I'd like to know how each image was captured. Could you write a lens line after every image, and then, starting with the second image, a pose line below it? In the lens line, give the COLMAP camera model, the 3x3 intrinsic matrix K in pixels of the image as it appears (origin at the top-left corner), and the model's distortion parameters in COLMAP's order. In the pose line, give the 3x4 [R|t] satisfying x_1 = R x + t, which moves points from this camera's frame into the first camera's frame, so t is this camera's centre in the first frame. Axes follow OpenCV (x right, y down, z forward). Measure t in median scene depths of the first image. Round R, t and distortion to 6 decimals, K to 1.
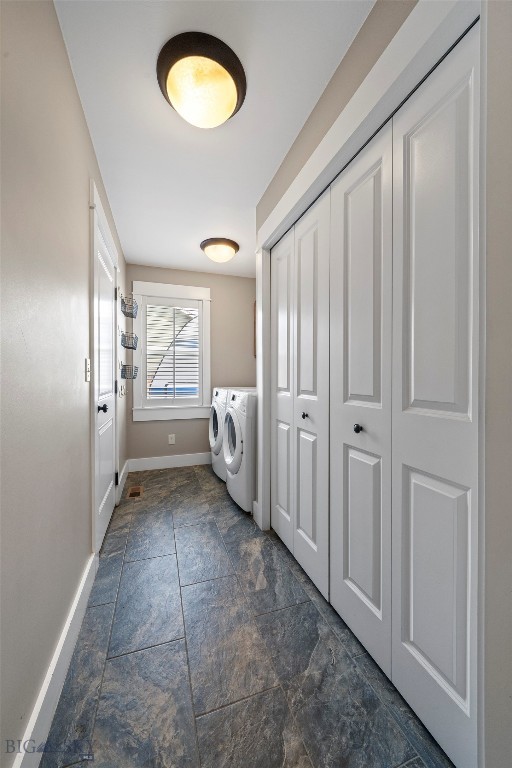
lens RADIAL K [[278.6, 0, 255.6], [0, 278.6, 380.7], [0, 0, 1]] dist [-0.003034, -0.000146]
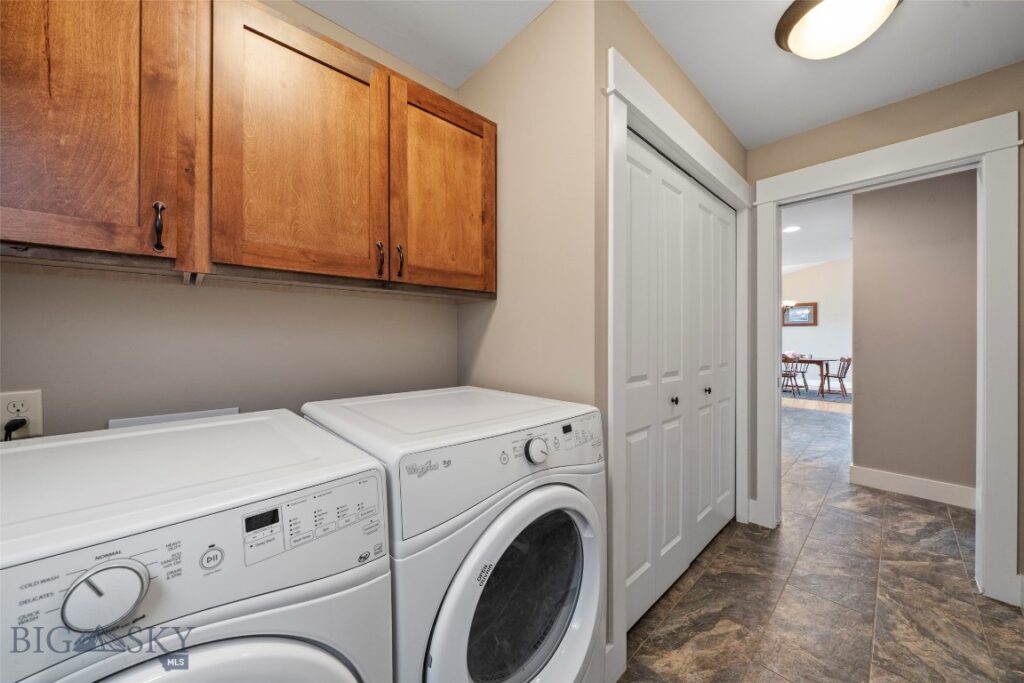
lens RADIAL K [[349.2, 0, 510.3], [0, 349.2, 339.8], [0, 0, 1]] dist [-0.005689, -0.000328]
pose [[-0.380167, 0.006405, 0.924896, -0.606177], [0.020995, 0.999778, 0.001706, -0.079830], [-0.924679, 0.020067, -0.380217, 1.781534]]
